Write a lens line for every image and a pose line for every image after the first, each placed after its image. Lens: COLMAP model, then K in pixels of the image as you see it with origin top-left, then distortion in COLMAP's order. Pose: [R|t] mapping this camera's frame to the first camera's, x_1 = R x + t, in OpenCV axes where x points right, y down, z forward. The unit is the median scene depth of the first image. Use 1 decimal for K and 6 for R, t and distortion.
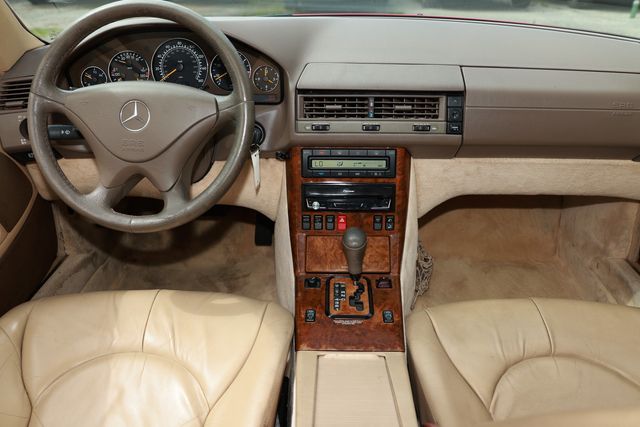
lens RADIAL K [[502.1, 0, 317.9], [0, 502.1, 214.7], [0, 0, 1]] dist [-0.105536, 0.074727]
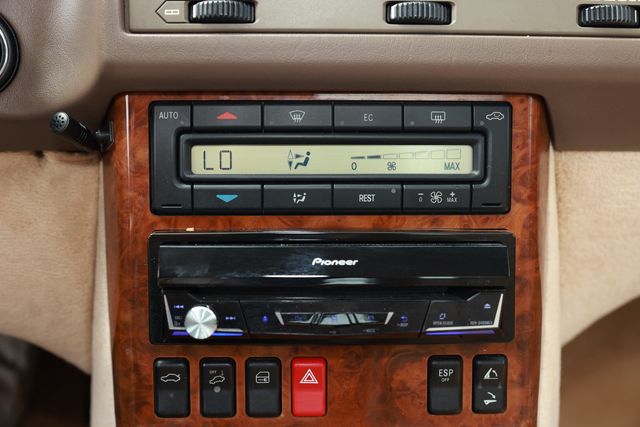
lens RADIAL K [[746.1, 0, 318.9], [0, 746.1, 215.8], [0, 0, 1]] dist [-0.056869, 0.000000]
pose [[0.998049, -0.004107, 0.062293, 0.030235], [0.014100, 0.986880, -0.160837, -0.010179], [-0.060815, 0.161402, 0.985013, 0.623911]]
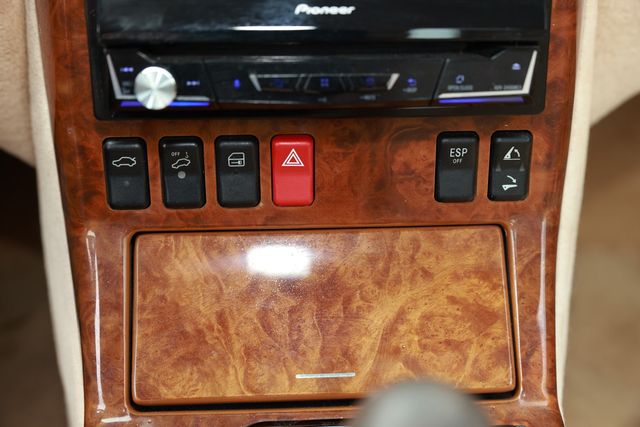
lens RADIAL K [[800.6, 0, 317.4], [0, 800.6, 216.4], [0, 0, 1]] dist [-0.066956, 0.000000]
pose [[0.996284, -0.030879, 0.080405, 0.031042], [0.023129, 0.995152, 0.095596, 0.002768], [-0.082967, -0.093381, 0.992168, 0.677231]]
